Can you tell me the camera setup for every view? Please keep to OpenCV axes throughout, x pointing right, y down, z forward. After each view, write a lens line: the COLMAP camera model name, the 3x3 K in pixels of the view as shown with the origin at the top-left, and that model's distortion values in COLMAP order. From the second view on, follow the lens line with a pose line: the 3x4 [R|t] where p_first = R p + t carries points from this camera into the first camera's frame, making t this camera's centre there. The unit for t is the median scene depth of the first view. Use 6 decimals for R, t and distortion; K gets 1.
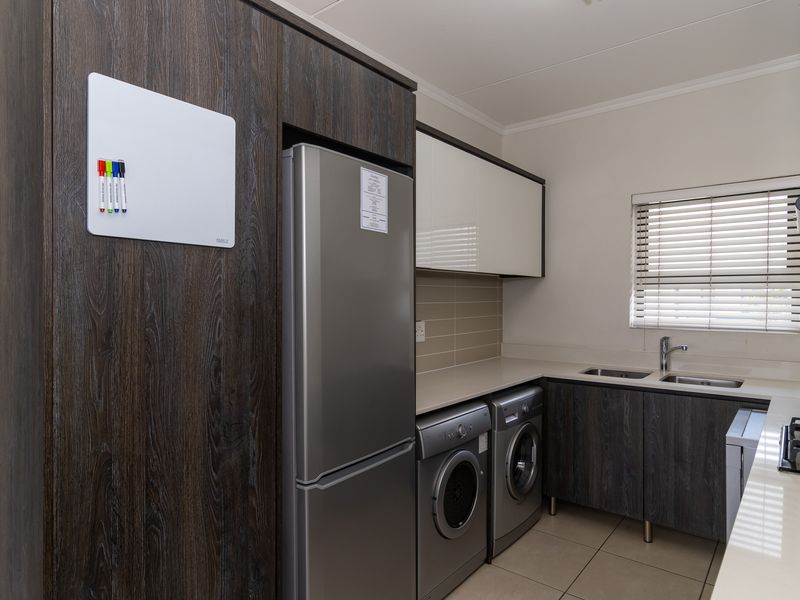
lens RADIAL K [[501.8, 0, 400.0], [0, 501.8, 300.0], [0, 0, 1]] dist [0.004434, 0.002669]
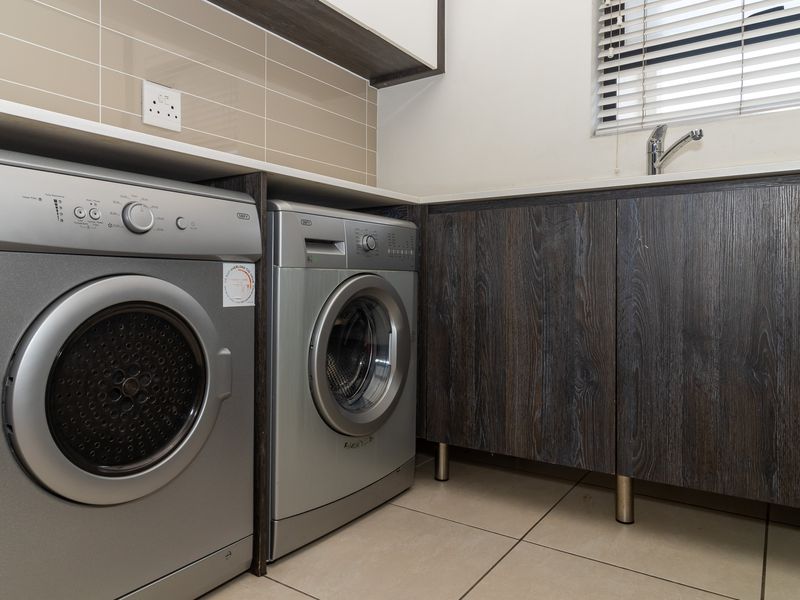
lens RADIAL K [[579.7, 0, 367.1], [0, 579.7, 287.5], [0, 0, 1]] dist [0.018558, 0.000199]
pose [[0.998729, -0.000091, 0.050401, 0.223820], [-0.000063, 0.999995, 0.003050, 0.258710], [-0.050401, -0.003049, 0.998724, 0.466617]]
